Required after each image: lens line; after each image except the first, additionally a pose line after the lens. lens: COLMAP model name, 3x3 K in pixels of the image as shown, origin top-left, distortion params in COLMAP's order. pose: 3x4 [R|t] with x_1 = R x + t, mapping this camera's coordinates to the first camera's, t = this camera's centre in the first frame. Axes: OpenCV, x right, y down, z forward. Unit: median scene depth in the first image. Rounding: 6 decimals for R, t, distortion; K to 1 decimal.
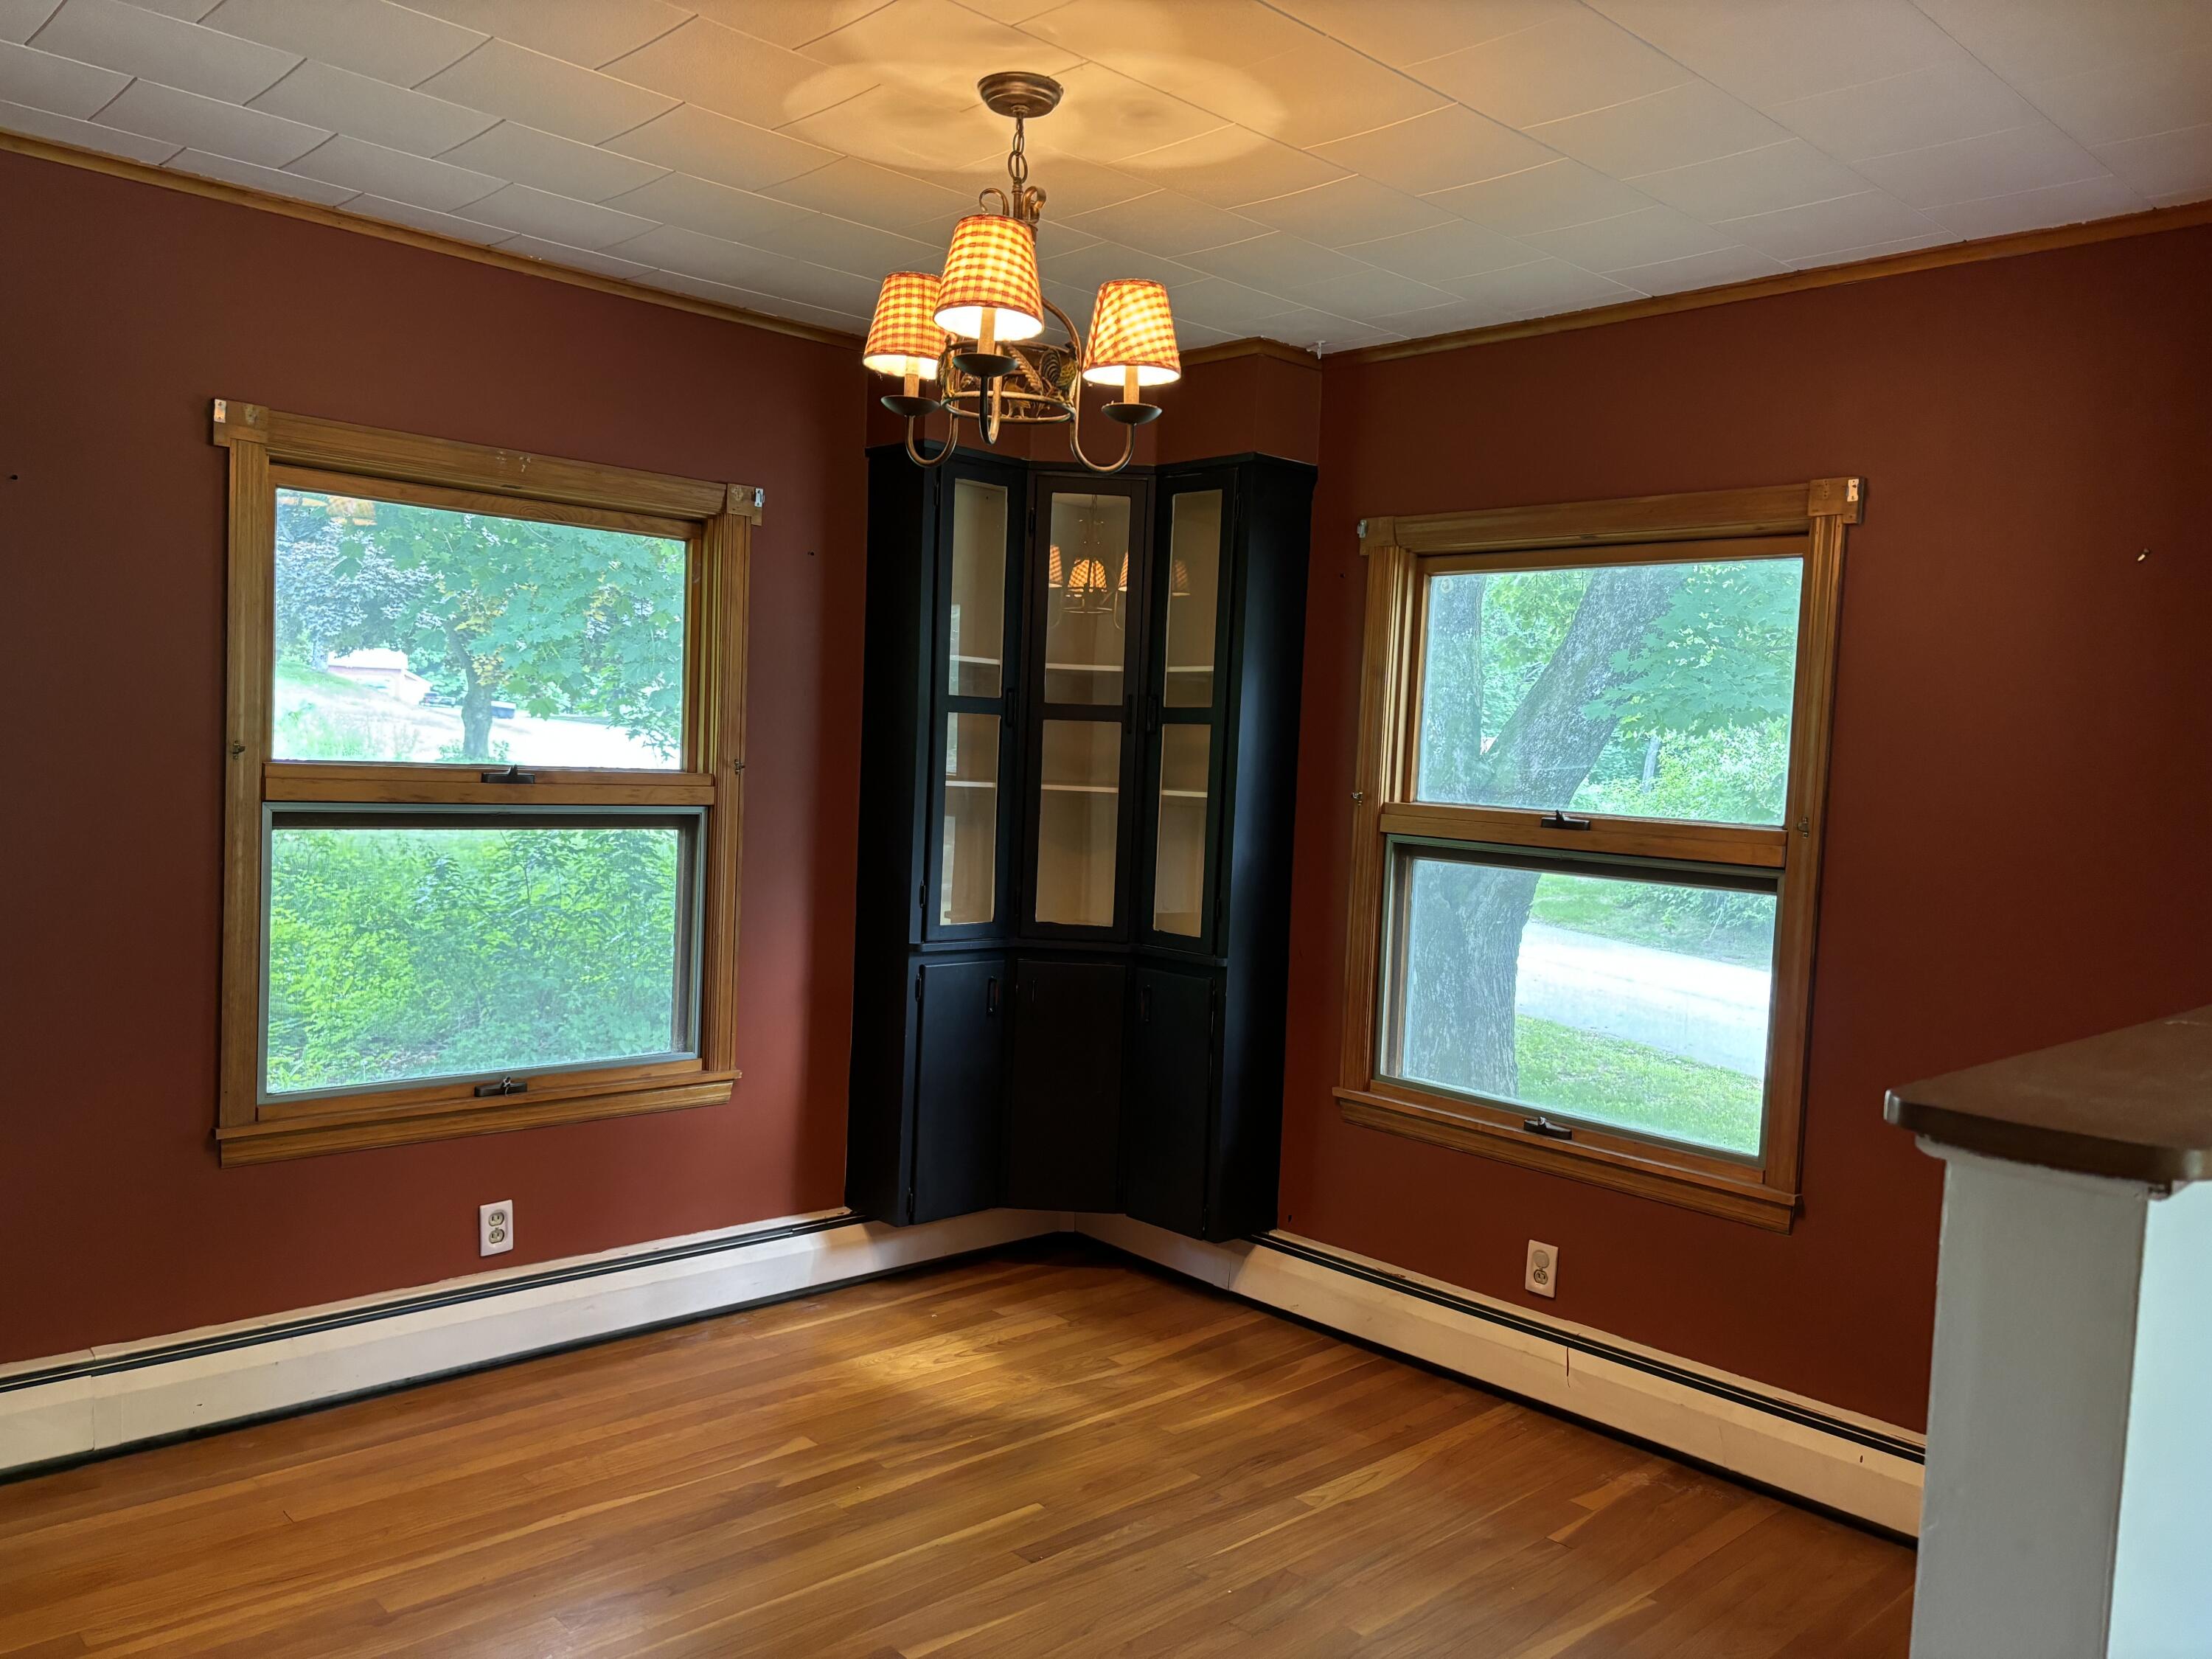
lens RADIAL K [[1689.0, 0, 1107.4], [0, 1689.0, 833.7], [0, 0, 1]] dist [0.063807, -0.067568]
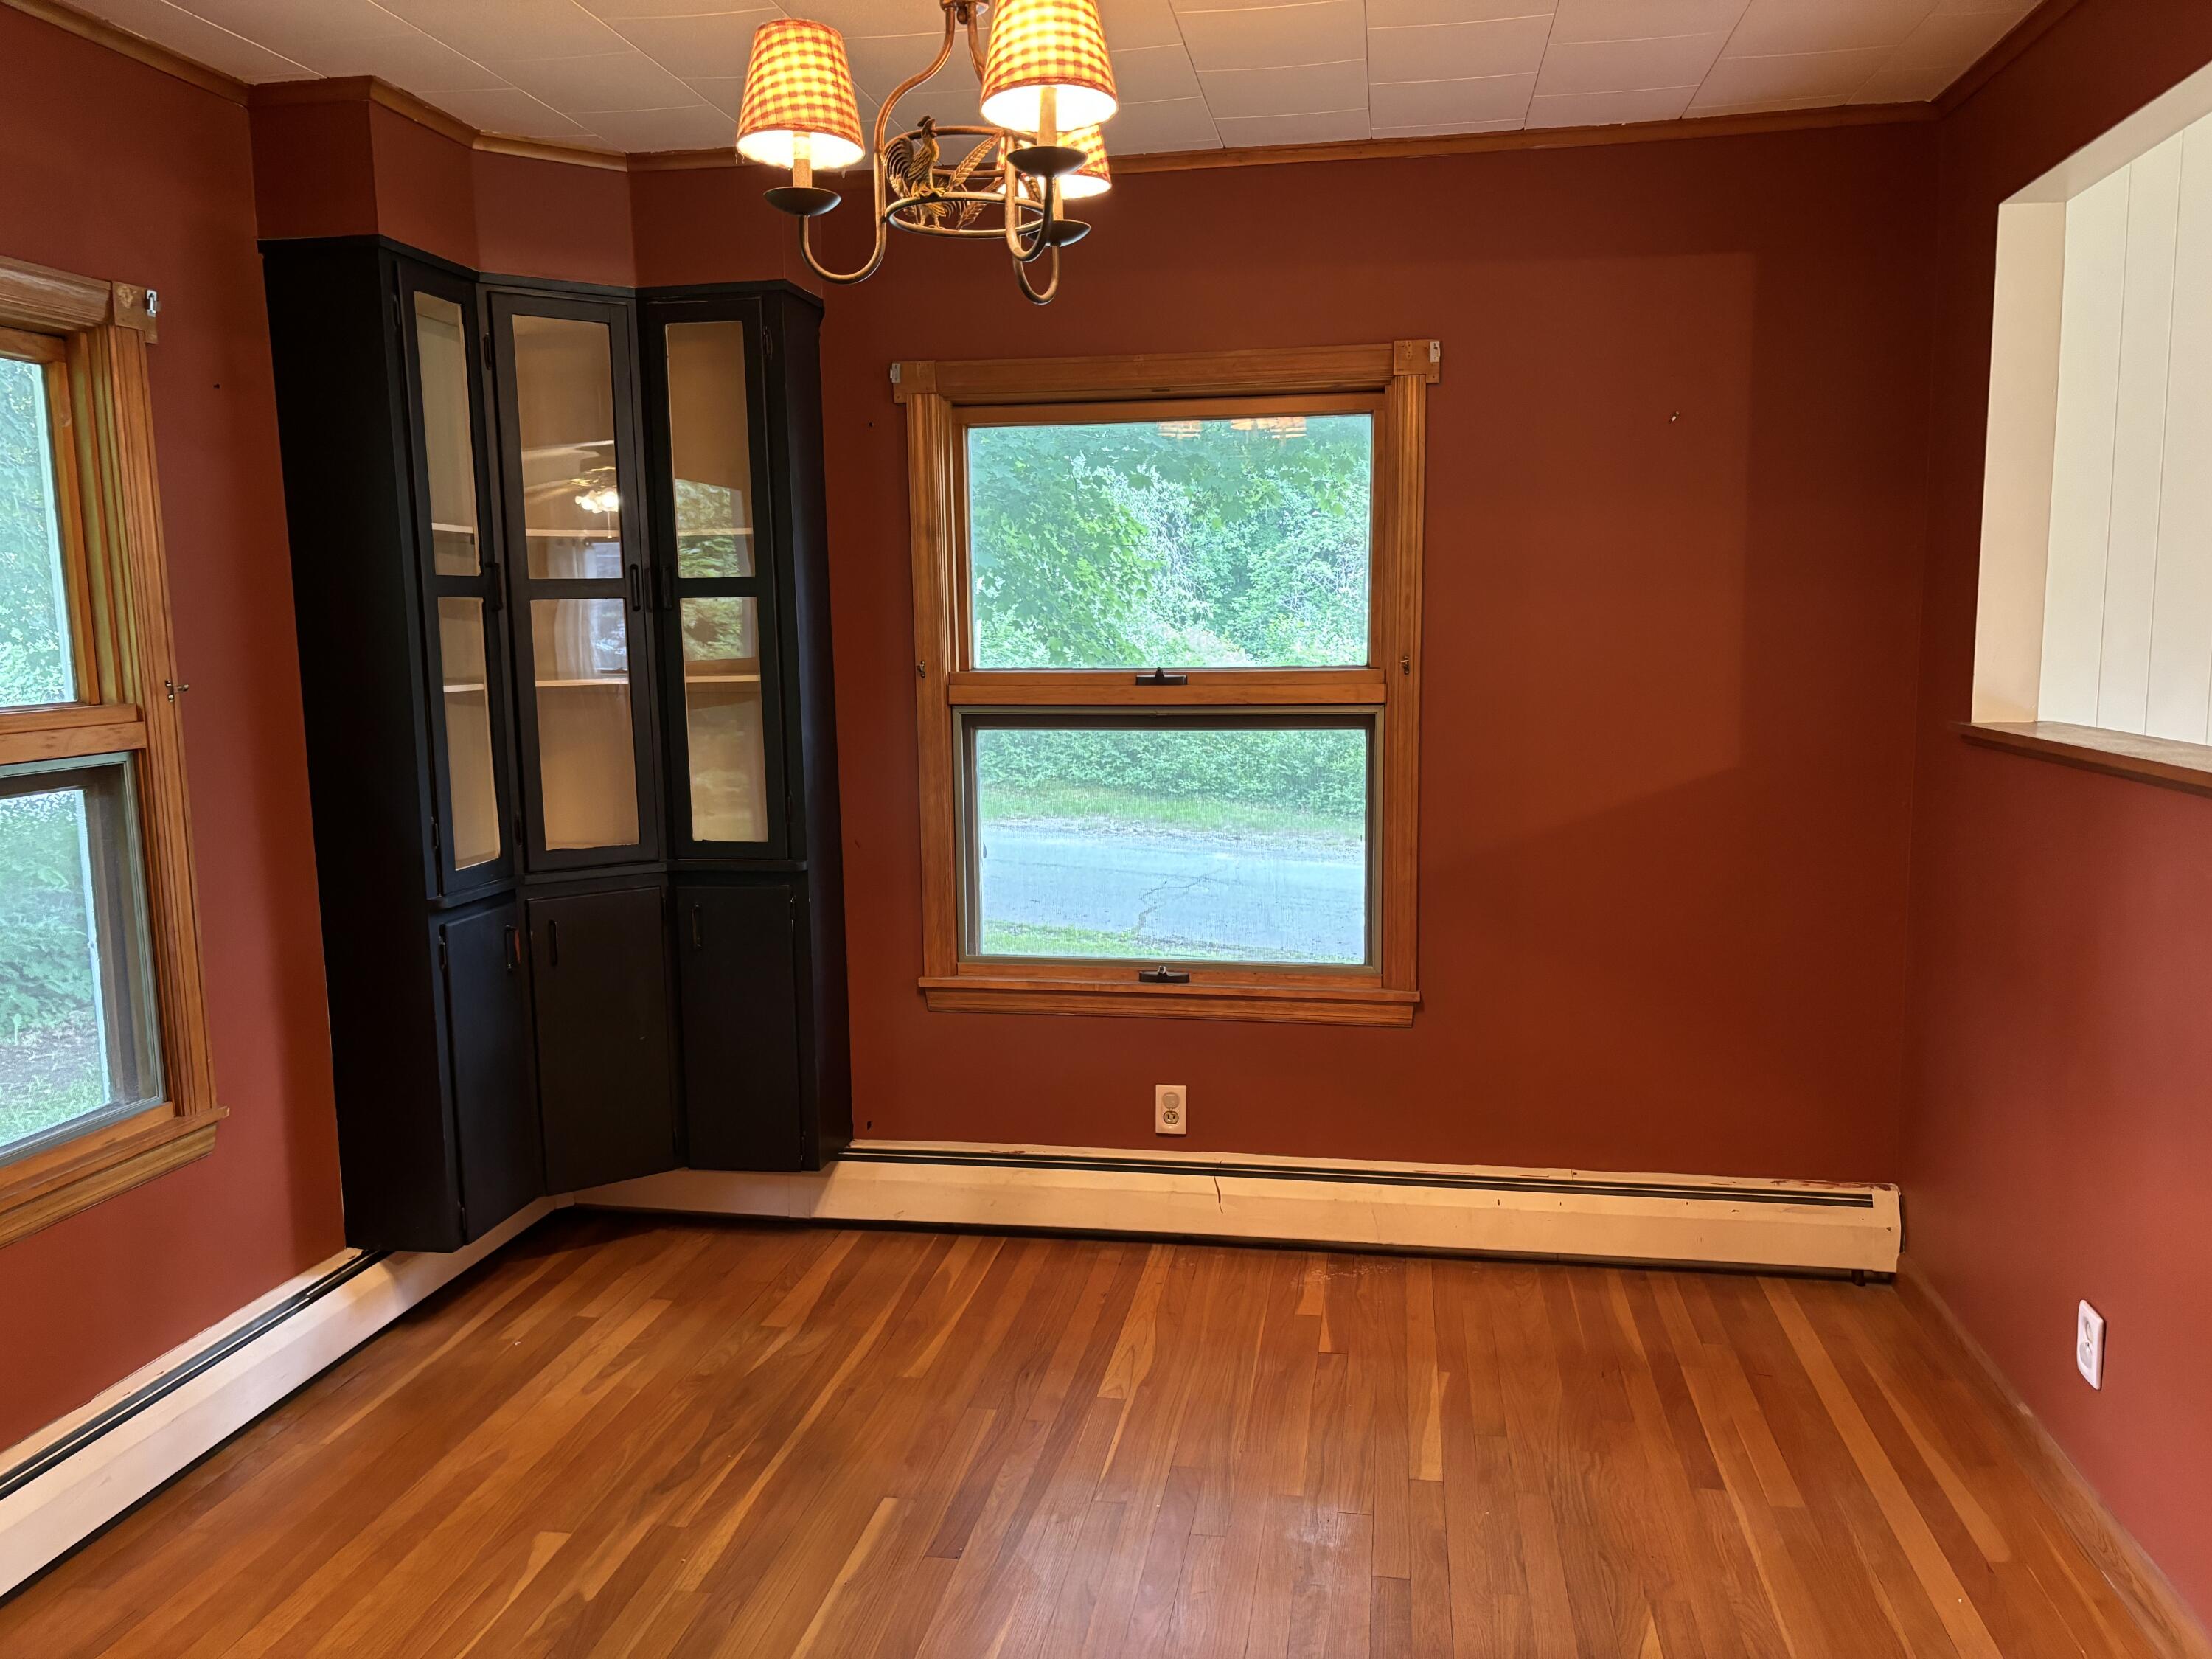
lens RADIAL K [[1689.0, 0, 1105.0], [0, 1689.0, 827.6], [0, 0, 1]] dist [0.063807, -0.067568]
pose [[0.801300, -0.132074, 0.583503, -0.332892], [0.082391, 0.990396, 0.111029, -0.030325], [-0.592563, -0.040893, 0.804486, 0.190539]]
